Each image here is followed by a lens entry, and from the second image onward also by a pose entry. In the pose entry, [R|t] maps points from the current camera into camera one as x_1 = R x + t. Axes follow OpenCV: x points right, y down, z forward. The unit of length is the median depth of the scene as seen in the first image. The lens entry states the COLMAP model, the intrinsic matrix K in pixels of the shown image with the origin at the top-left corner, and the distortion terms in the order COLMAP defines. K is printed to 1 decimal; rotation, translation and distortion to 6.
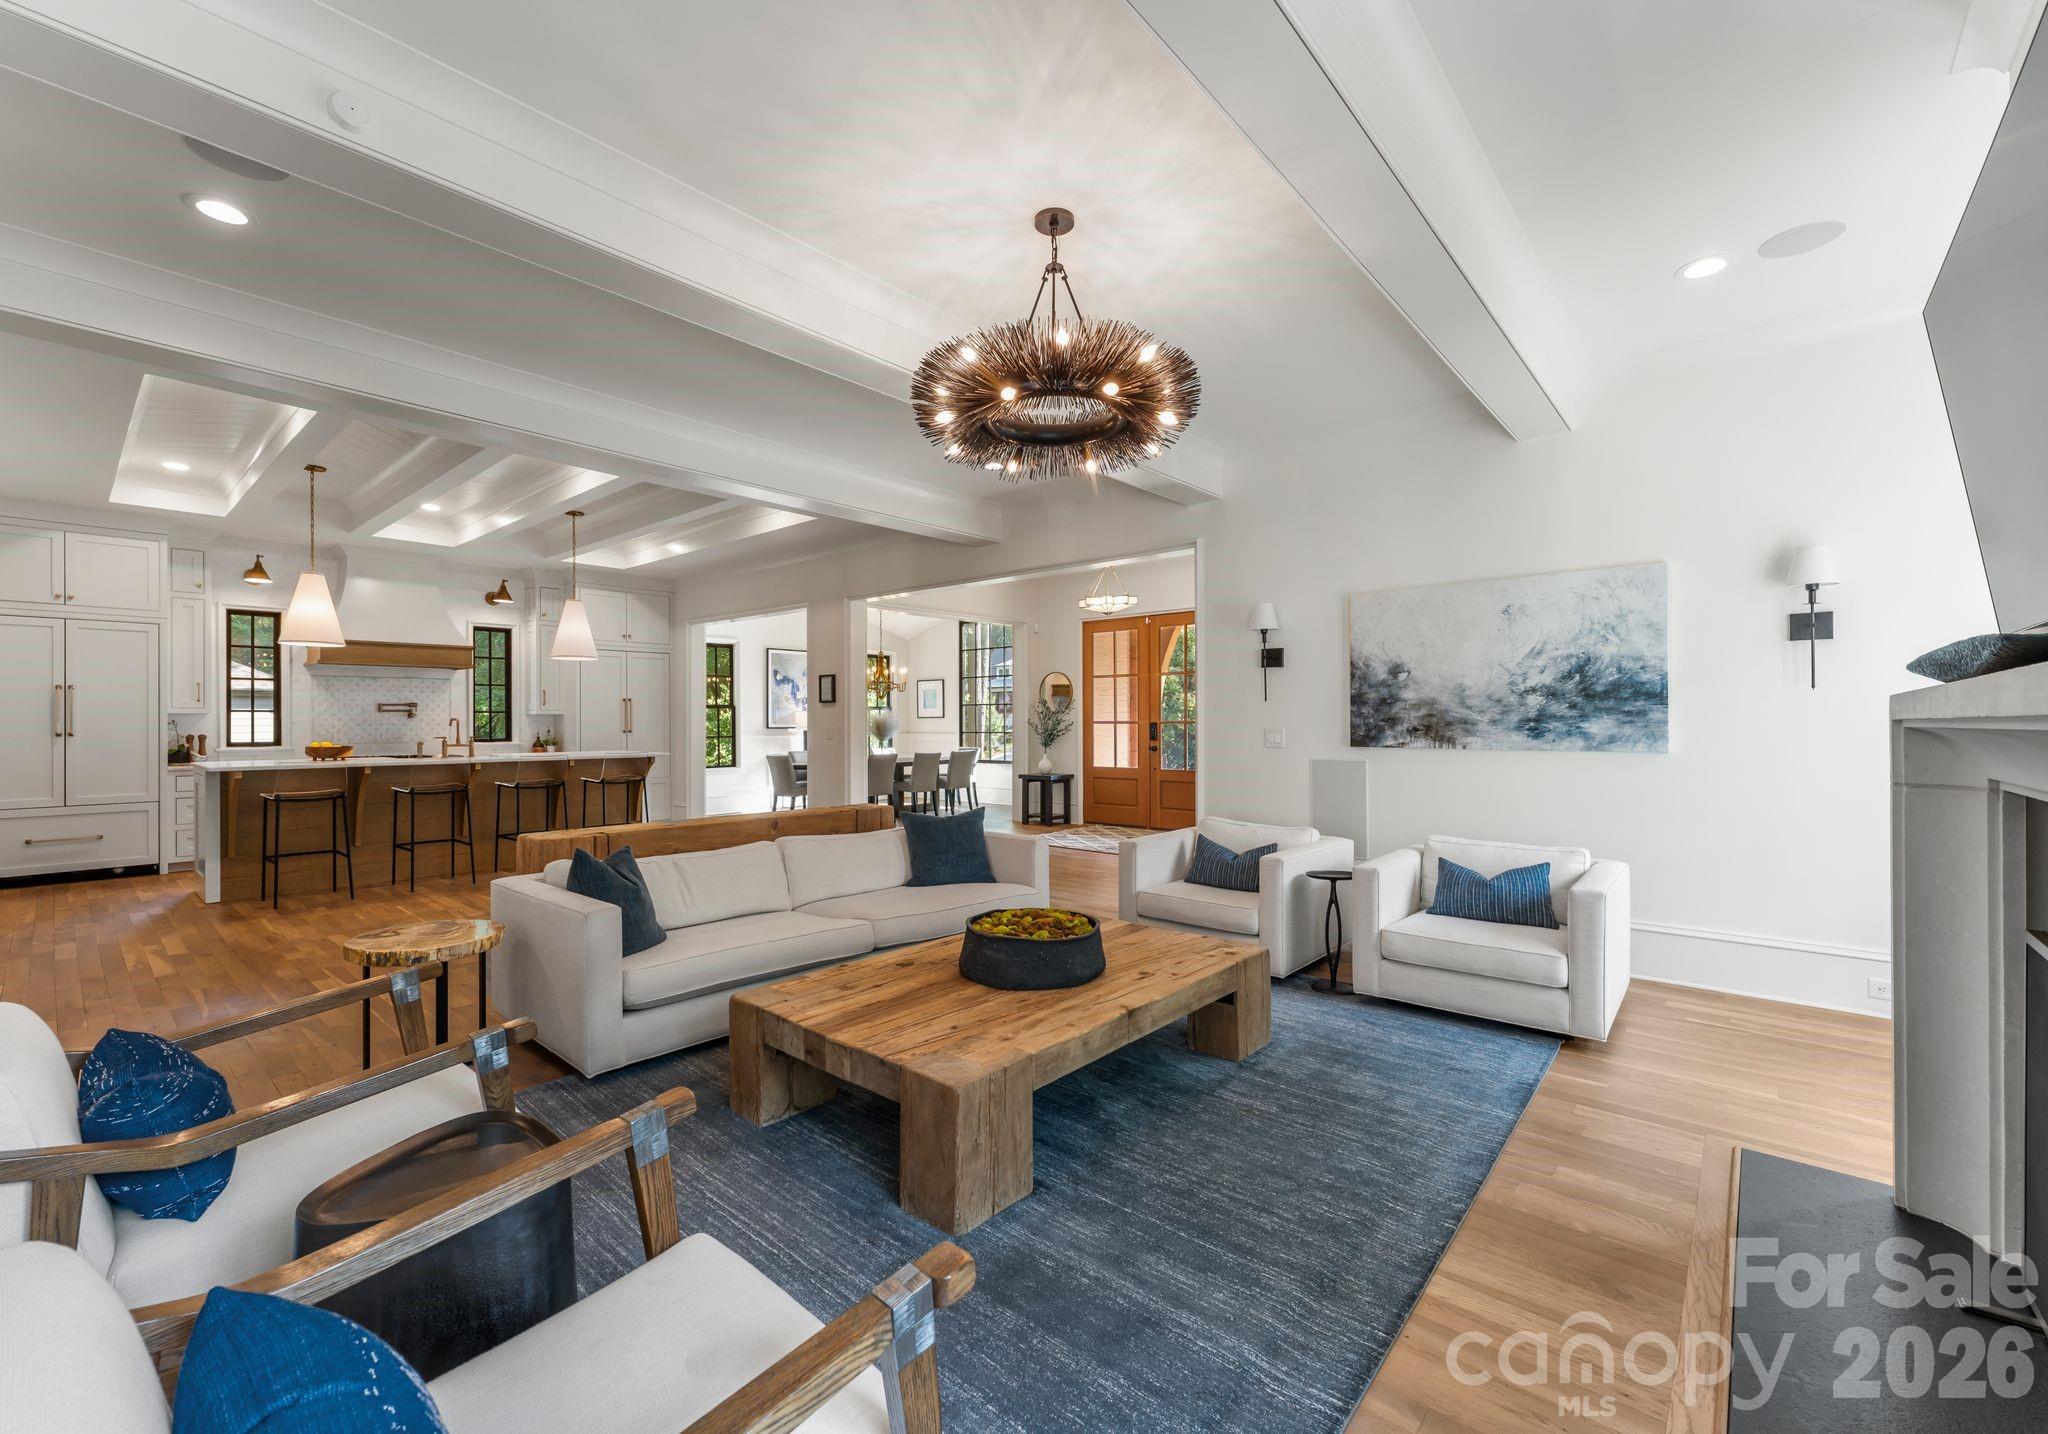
lens RADIAL K [[856.9, 0, 1024.7], [0, 856.9, 720.6], [0, 0, 1]] dist [-0.000891, 0.000830]
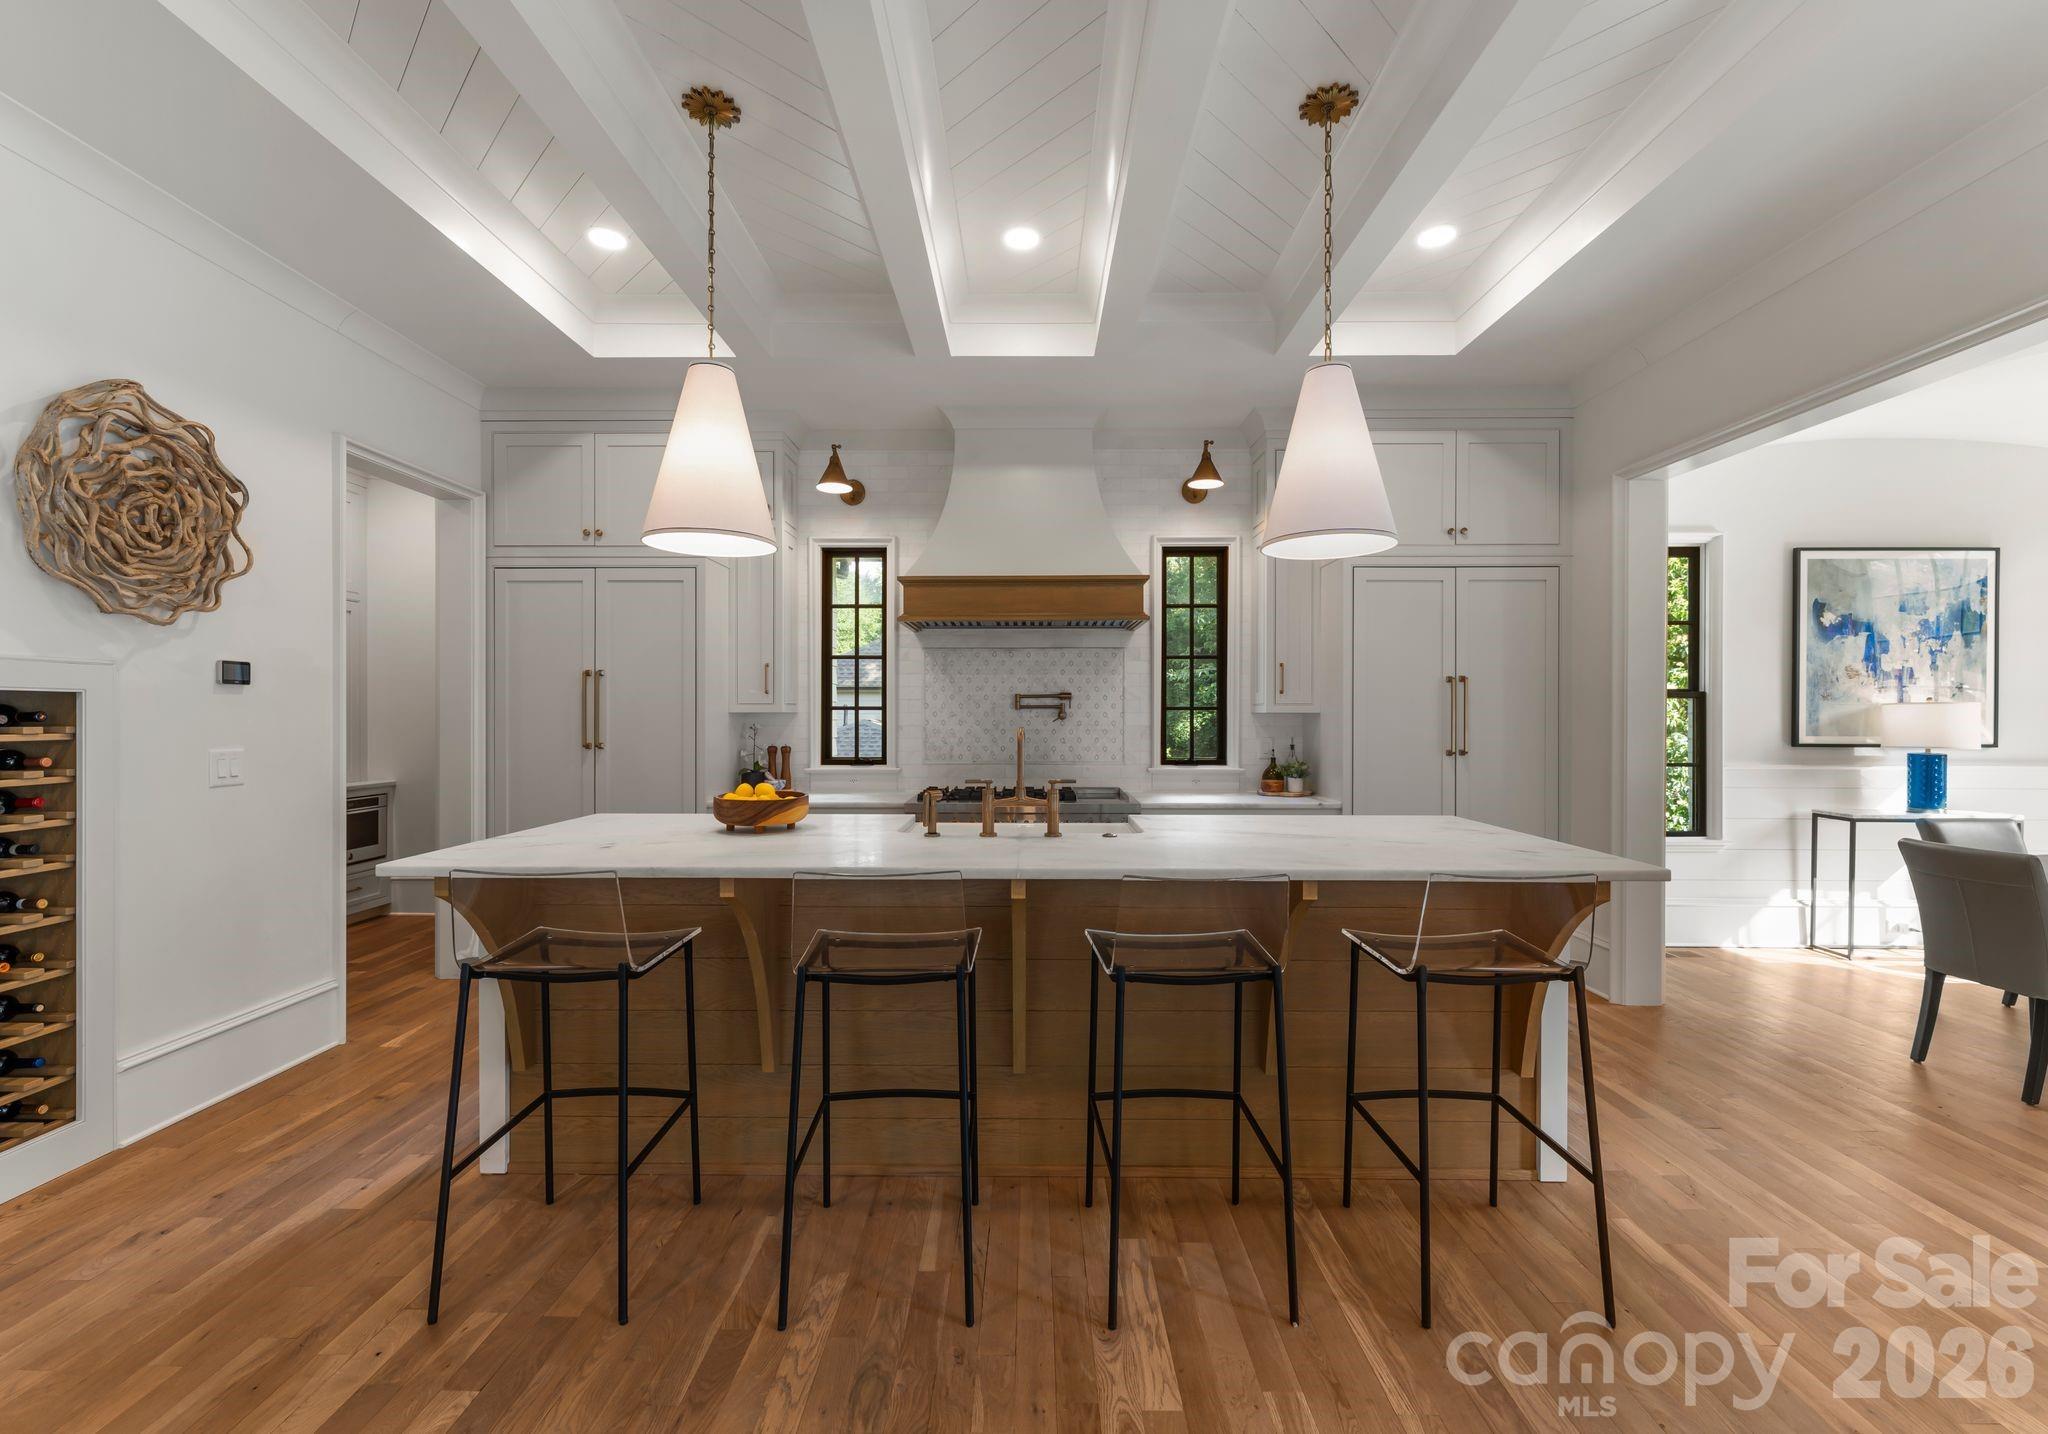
lens RADIAL K [[856.9, 0, 1022.6], [0, 856.9, 716.3], [0, 0, 1]] dist [-0.000891, 0.000830]
pose [[0.650514, 0.005380, -0.759475, -0.335057], [-0.003464, 0.999986, 0.004116, -0.007951], [0.759486, -0.000046, 0.650523, 0.665933]]
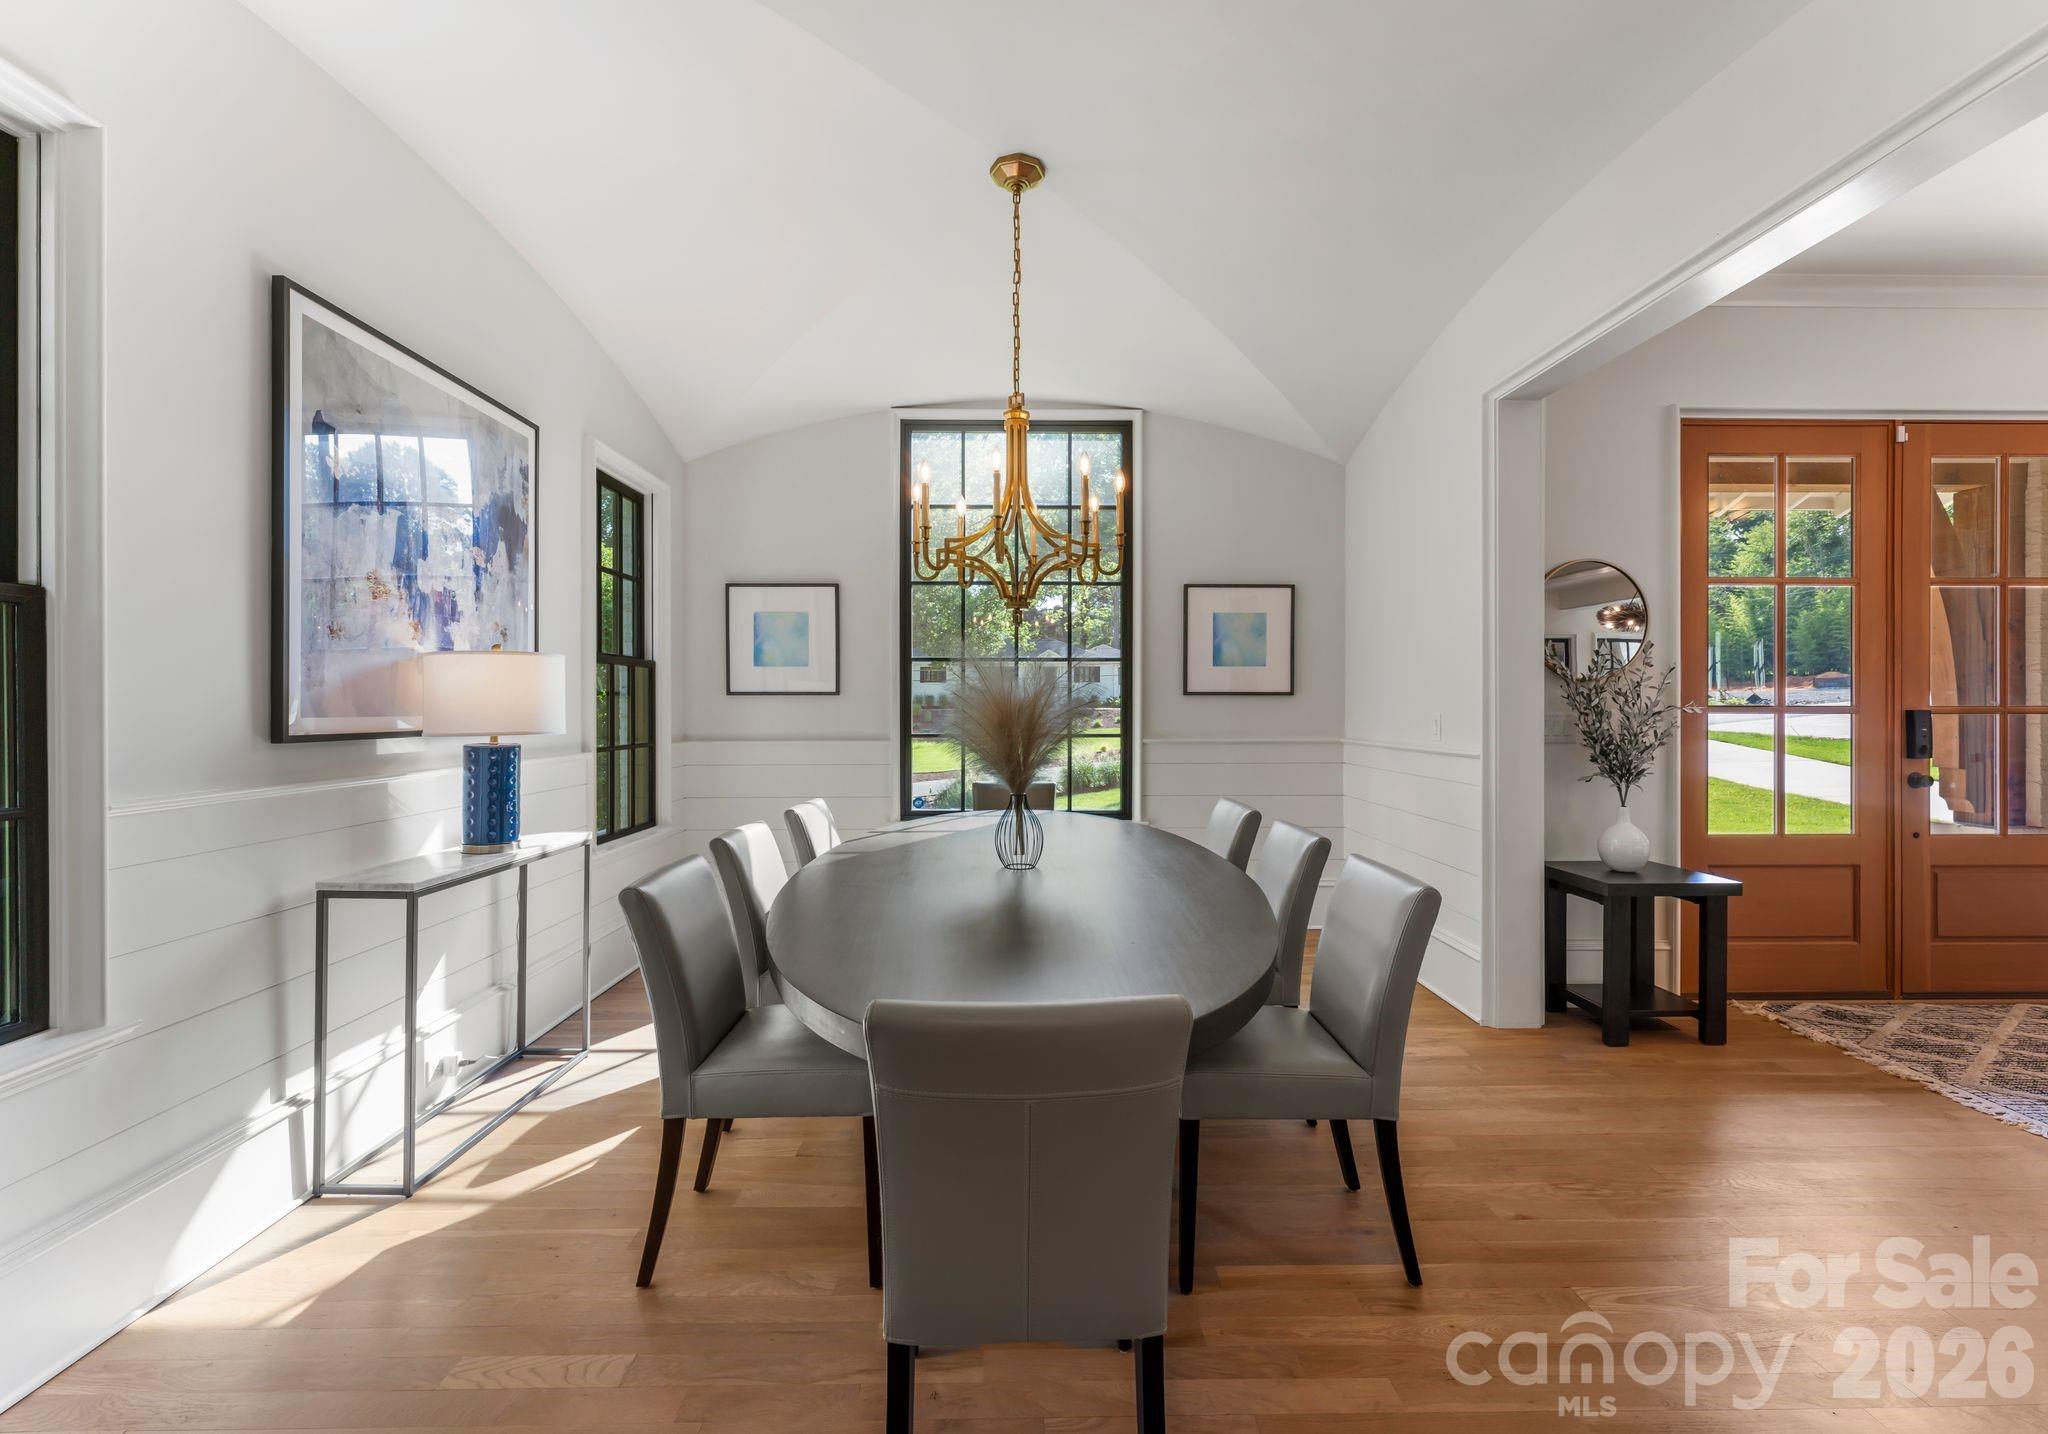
lens RADIAL K [[856.9, 0, 1023.6], [0, 856.9, 708.6], [0, 0, 1]] dist [-0.000891, 0.000830]
pose [[0.742222, 0.000710, 0.670153, -0.443810], [-0.003607, 0.999989, 0.002936, 0.001978], [-0.670144, -0.004597, 0.742217, 1.123572]]
